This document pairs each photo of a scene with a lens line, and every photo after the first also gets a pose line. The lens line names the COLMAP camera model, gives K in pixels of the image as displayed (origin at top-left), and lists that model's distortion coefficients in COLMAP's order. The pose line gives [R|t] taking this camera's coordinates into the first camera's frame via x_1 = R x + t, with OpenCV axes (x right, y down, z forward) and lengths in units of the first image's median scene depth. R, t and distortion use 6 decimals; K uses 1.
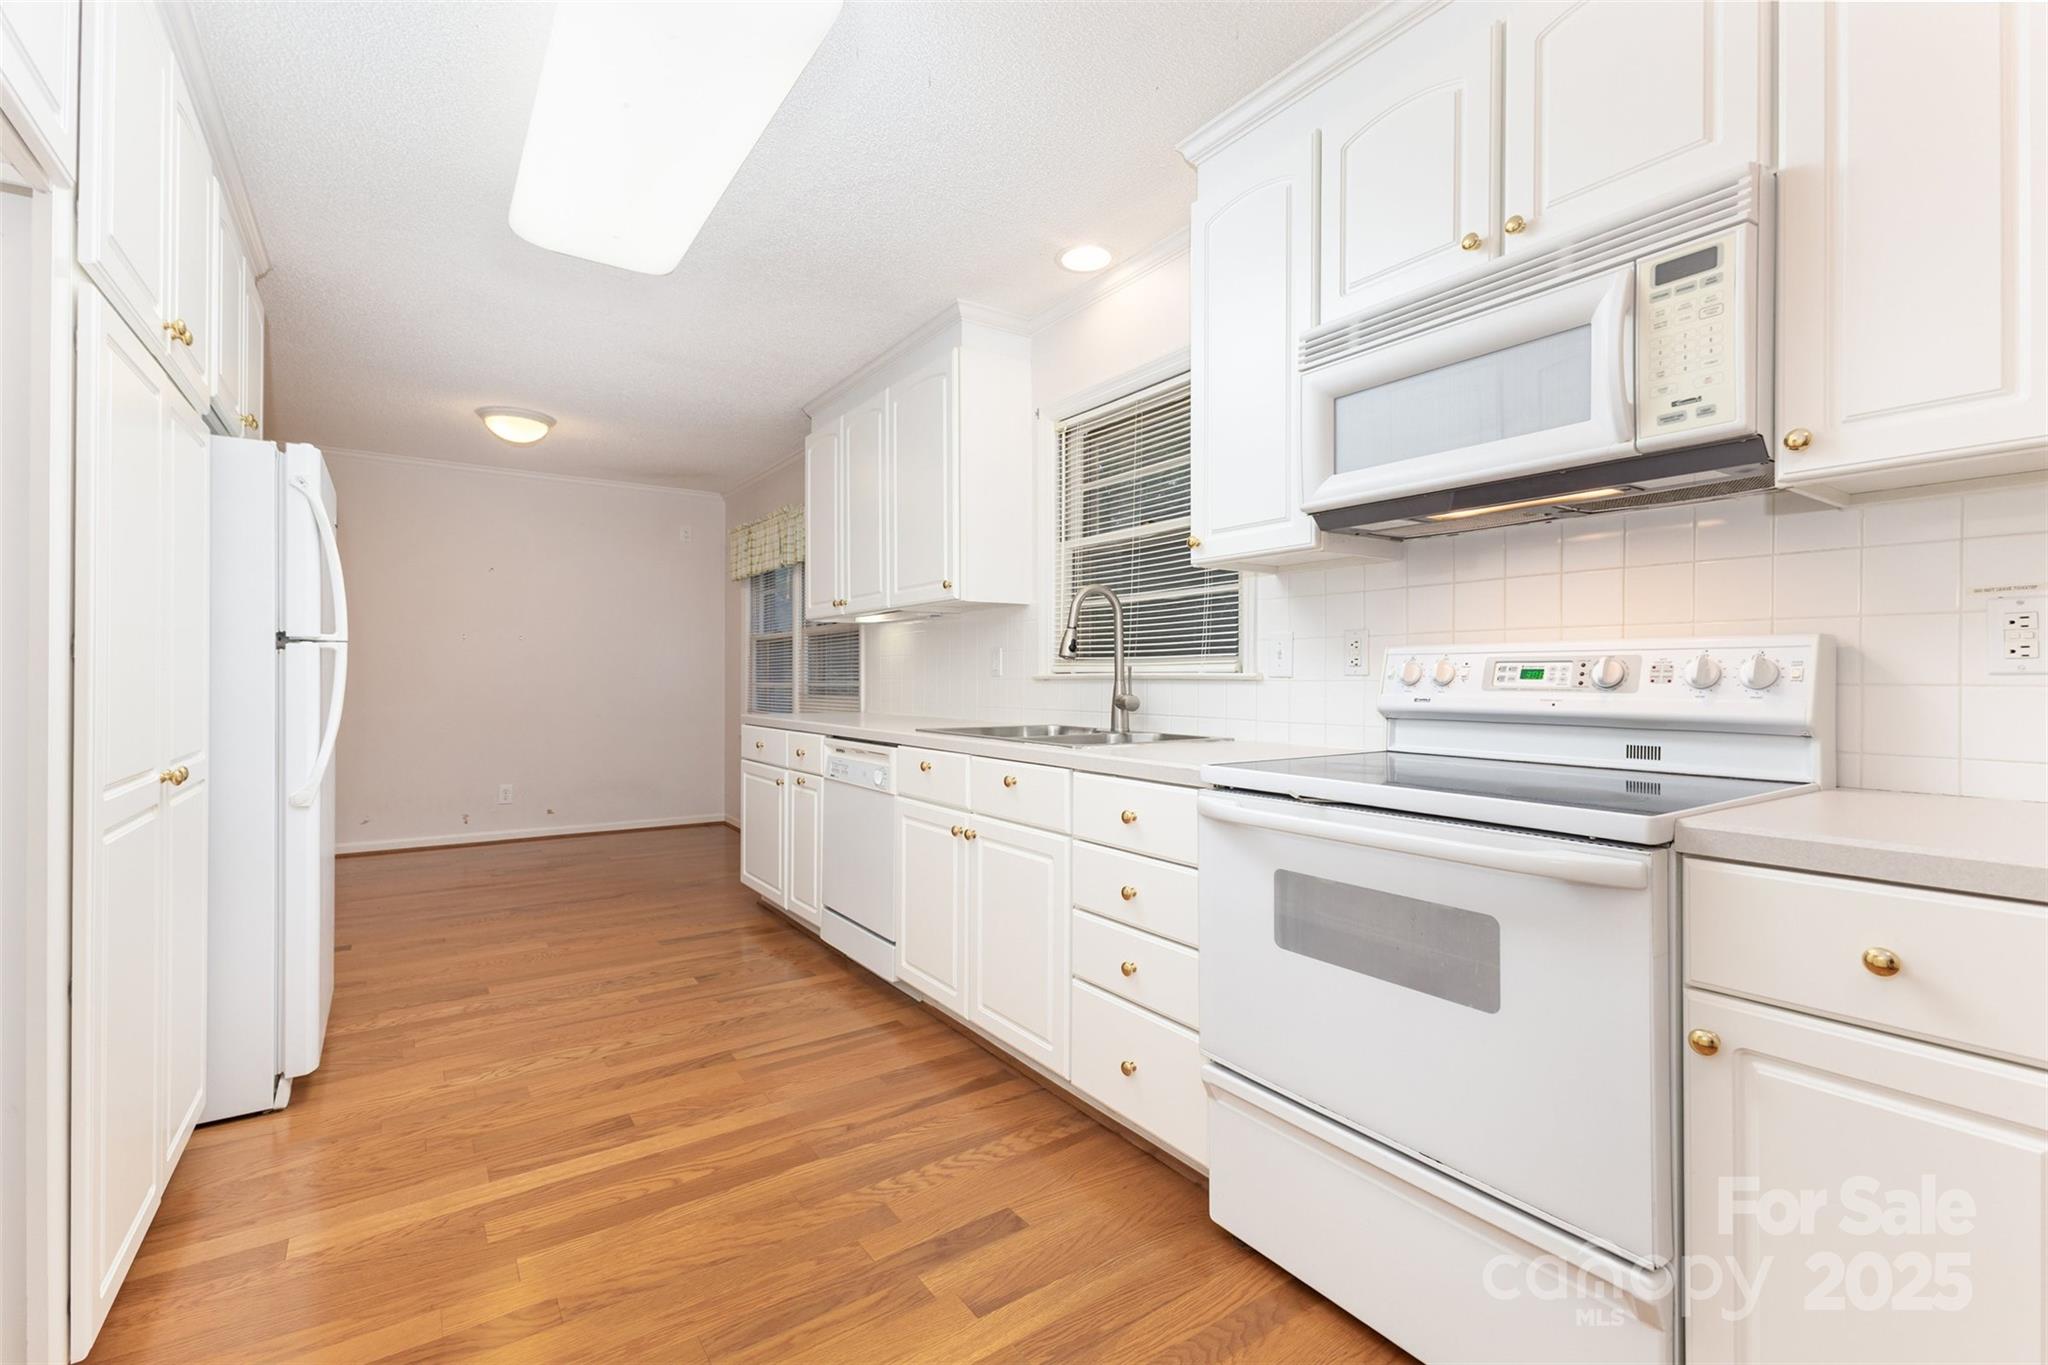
lens RADIAL K [[889.5, 0, 1053.7], [0, 889.5, 693.6], [0, 0, 1]] dist [0.001870, 0.000051]
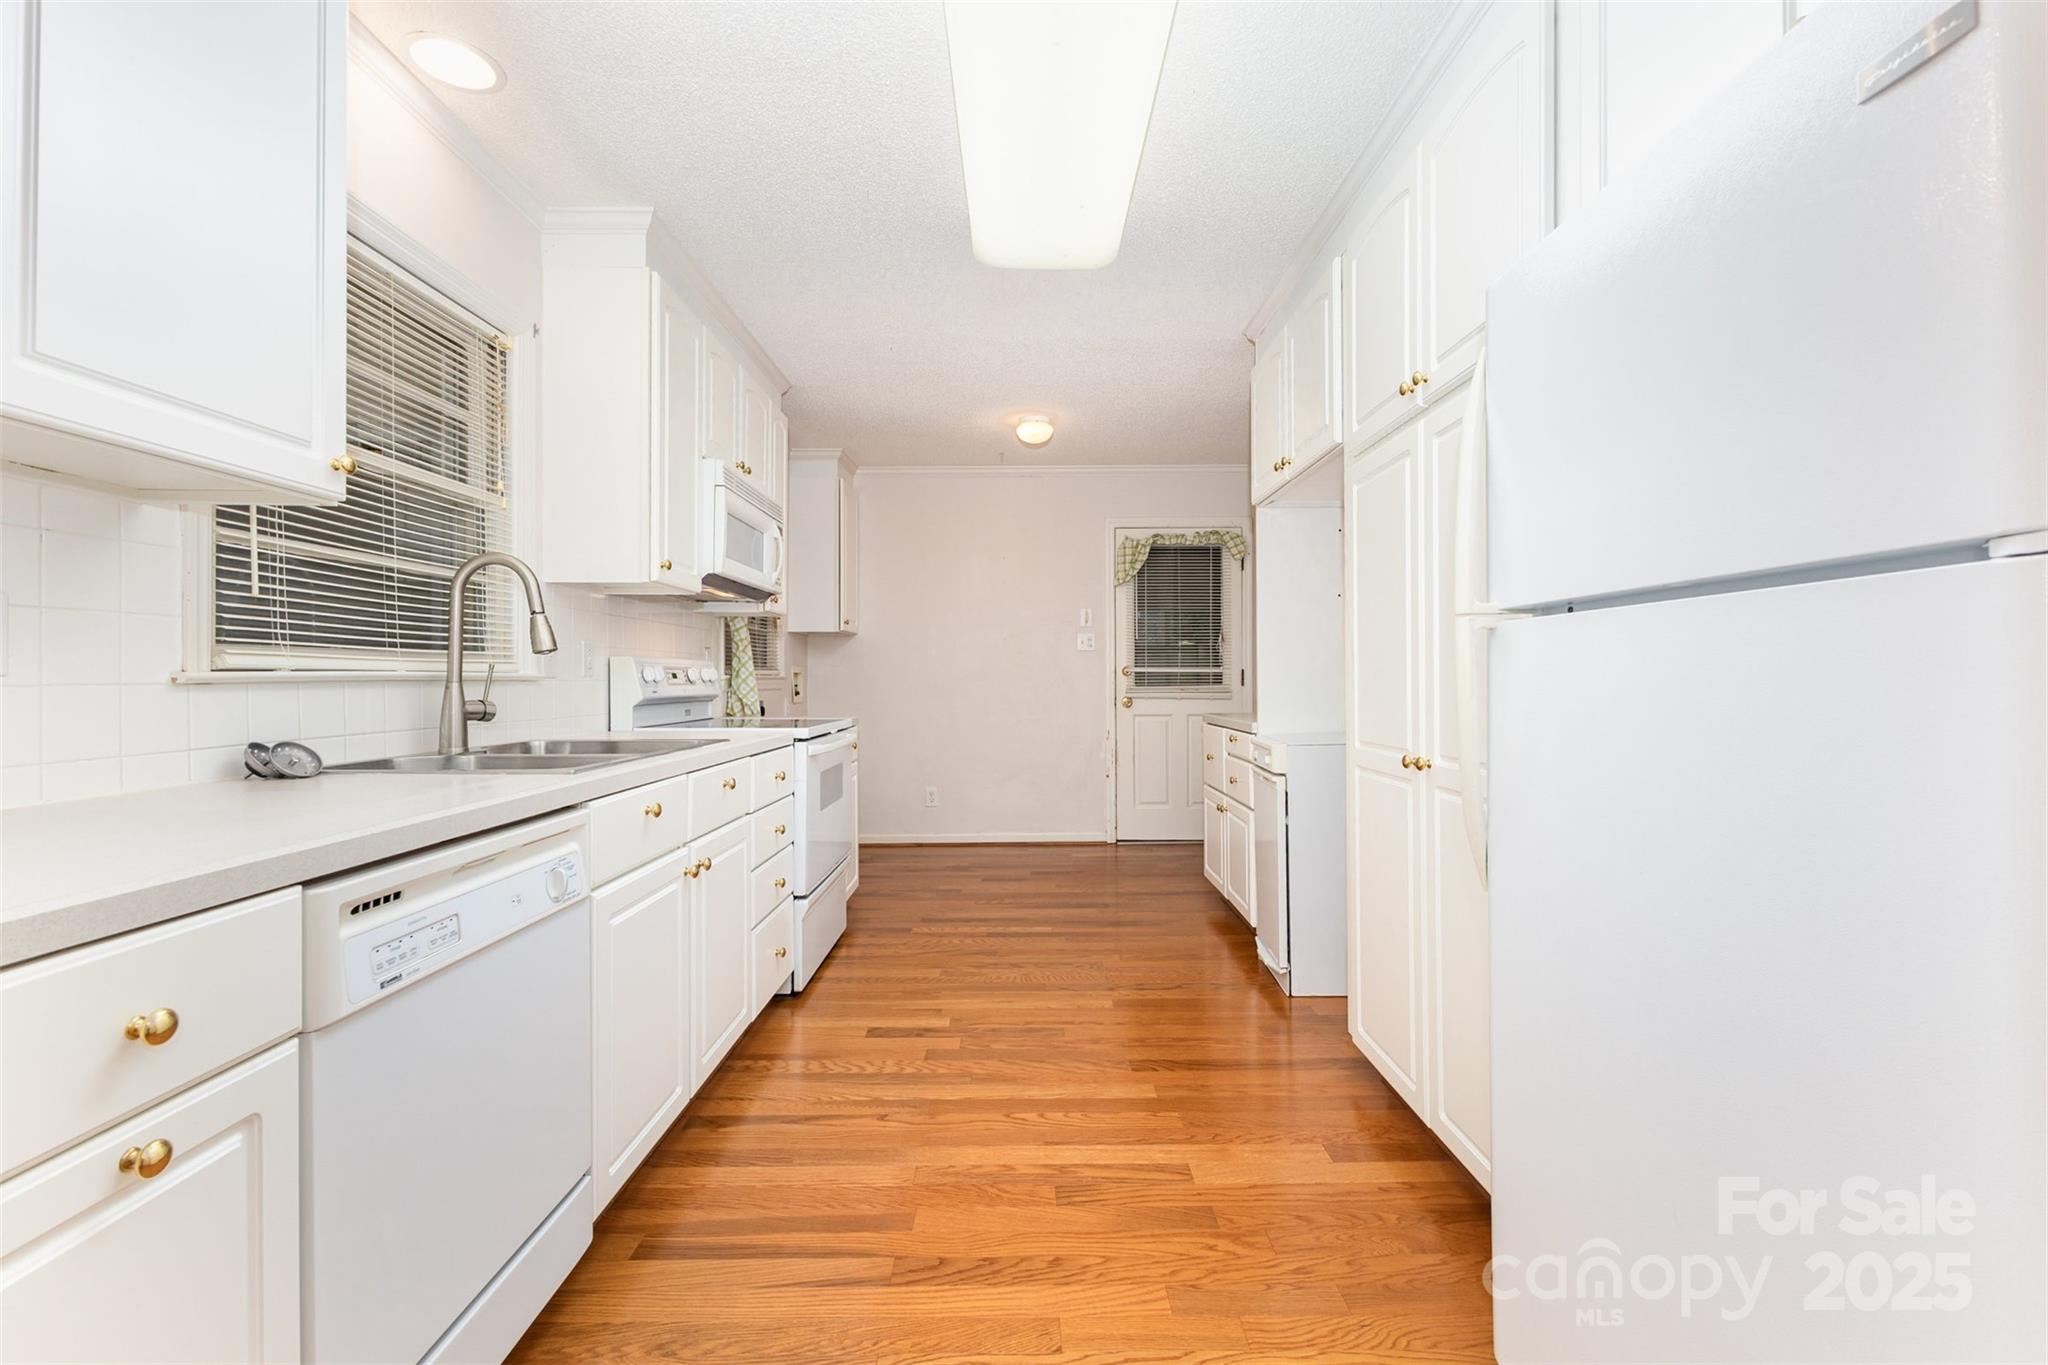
lens RADIAL K [[889.5, 0, 1028.0], [0, 889.5, 678.8], [0, 0, 1]] dist [0.001870, 0.000051]
pose [[-0.812476, -0.004528, 0.582978, -0.980217], [0.003178, 0.999921, 0.012196, -0.033597], [-0.582987, 0.011762, -0.812397, 1.760600]]
